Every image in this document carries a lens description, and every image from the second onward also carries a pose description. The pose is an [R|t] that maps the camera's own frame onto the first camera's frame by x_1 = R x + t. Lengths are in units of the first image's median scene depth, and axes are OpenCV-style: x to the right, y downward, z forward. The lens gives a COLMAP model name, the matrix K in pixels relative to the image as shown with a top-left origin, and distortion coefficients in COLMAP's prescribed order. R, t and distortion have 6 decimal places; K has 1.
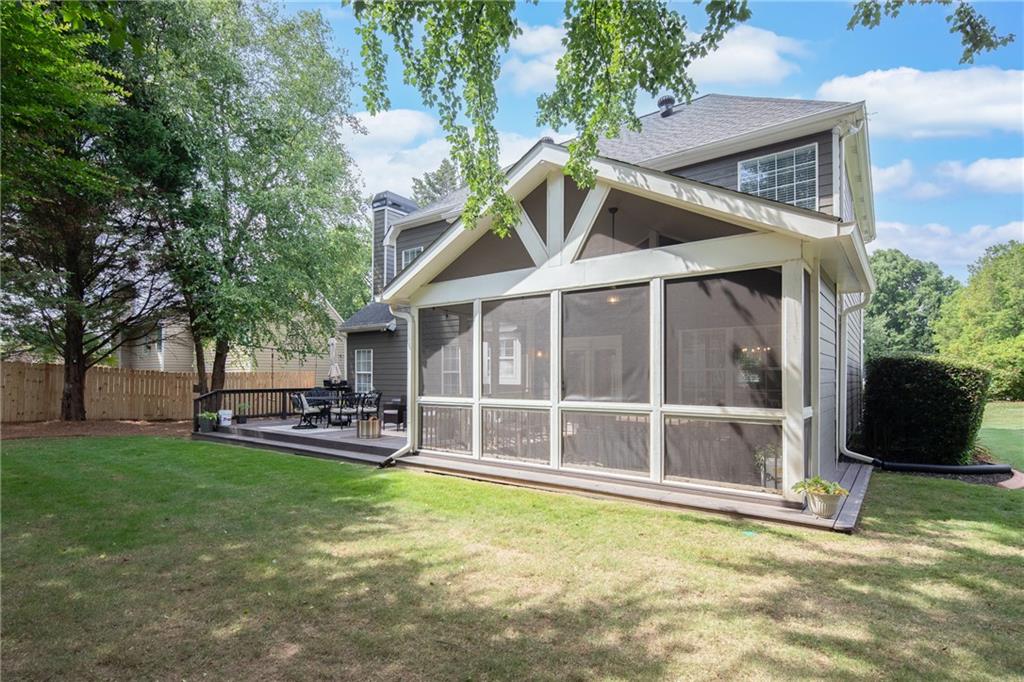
lens RADIAL K [[506.7, 0, 512.0], [0, 506.7, 341.0], [0, 0, 1]] dist [0.000912, -0.000083]
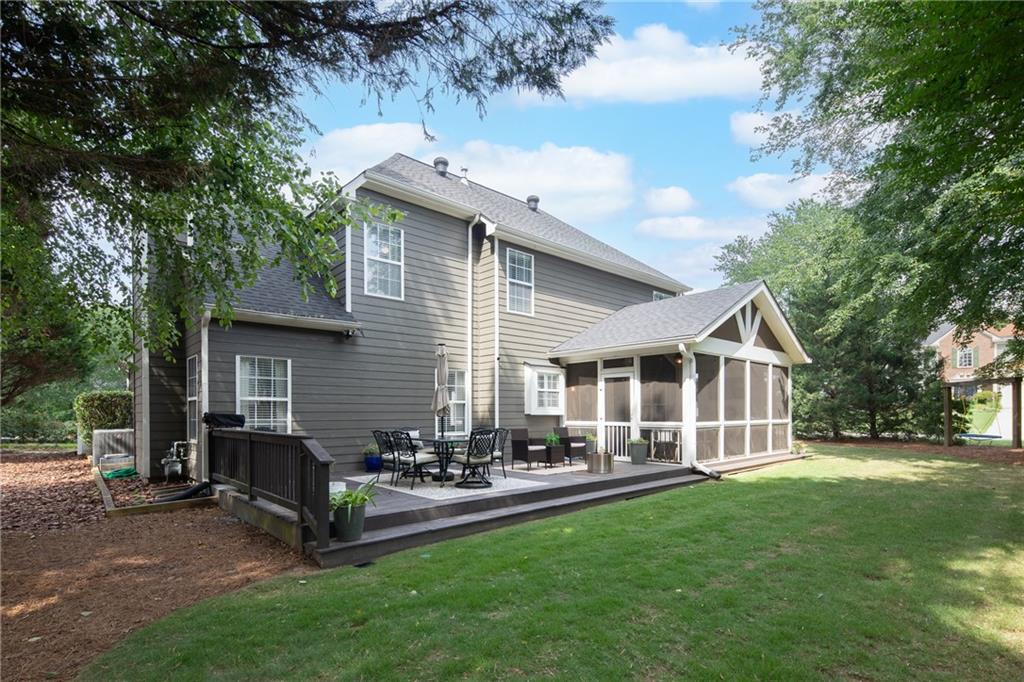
lens RADIAL K [[501.9, 0, 512.0], [0, 501.9, 341.0], [0, 0, 1]] dist [-0.000340, -0.000206]
pose [[0.172685, 0.137147, 0.975382, -1.777460], [-0.064425, 0.989711, -0.127755, 0.118083], [-0.982868, -0.040777, 0.179744, 1.462180]]
